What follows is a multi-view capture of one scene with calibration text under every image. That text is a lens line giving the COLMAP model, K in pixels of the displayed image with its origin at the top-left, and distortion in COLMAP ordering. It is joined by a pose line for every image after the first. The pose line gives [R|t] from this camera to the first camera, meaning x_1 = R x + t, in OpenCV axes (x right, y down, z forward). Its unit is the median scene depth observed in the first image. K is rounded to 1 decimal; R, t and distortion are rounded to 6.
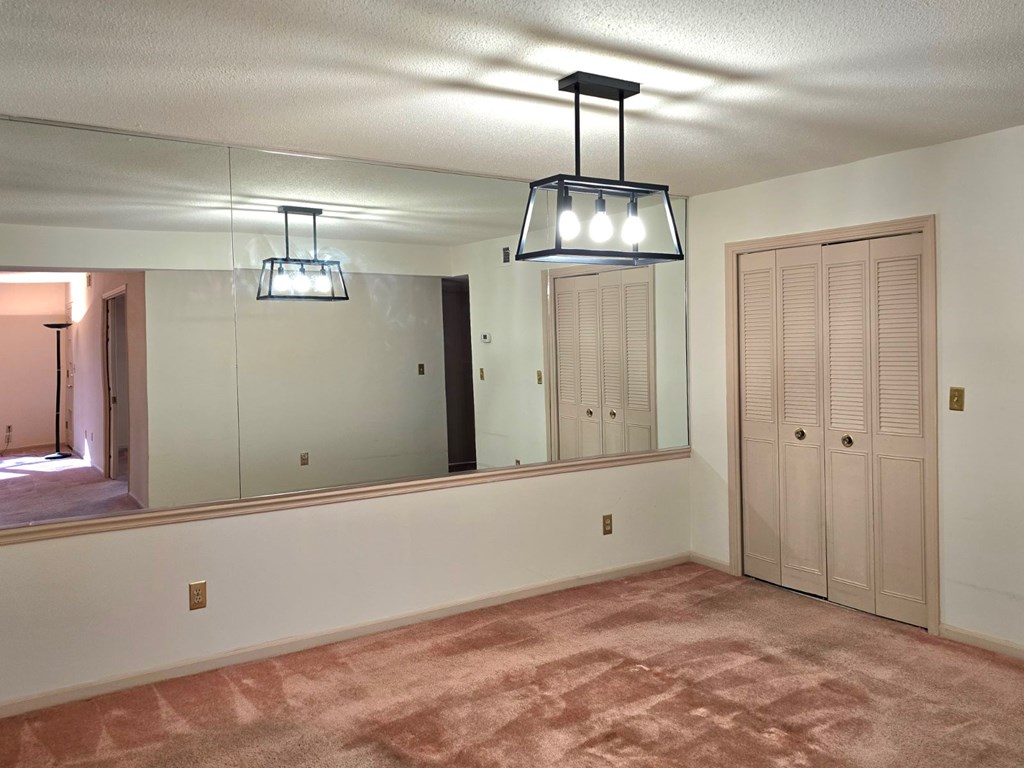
lens RADIAL K [[817.7, 0, 511.9], [0, 817.7, 363.6], [0, 0, 1]] dist [-0.001350, 0.002249]
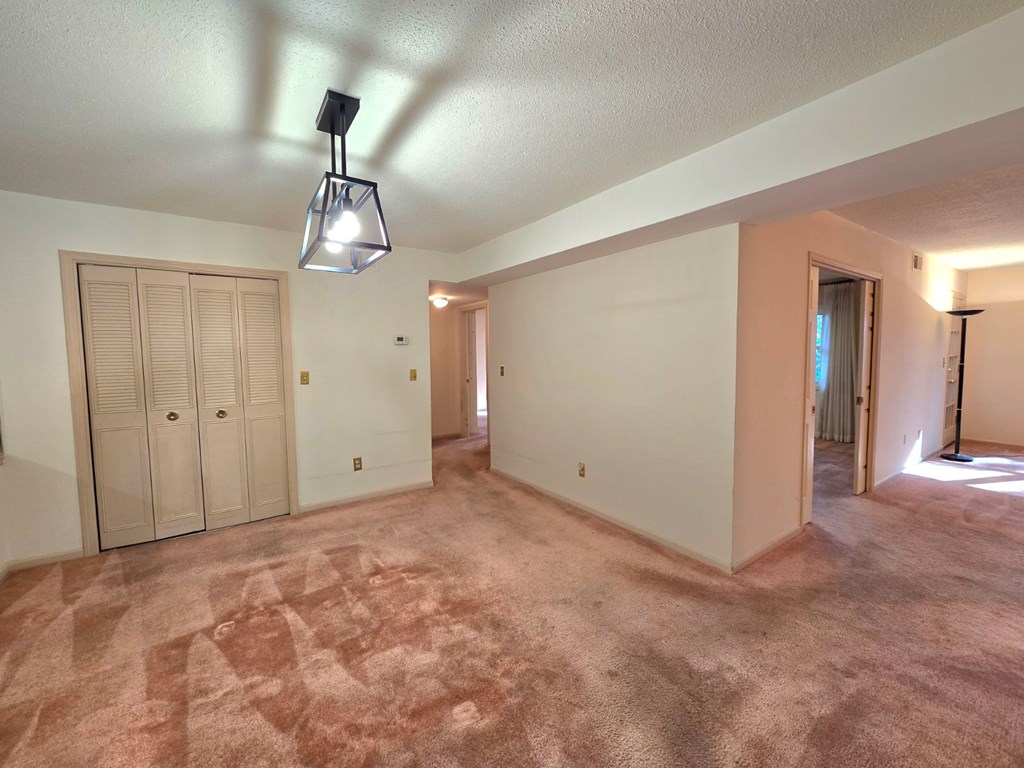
lens RADIAL K [[417.8, 0, 512.1], [0, 417.8, 379.4], [0, 0, 1]] dist [-0.001541, -0.000129]
pose [[-0.031175, -0.046920, 0.998412, -0.378972], [0.036402, 0.998182, 0.048046, 0.018408], [-0.998851, 0.037842, -0.029411, 0.559328]]
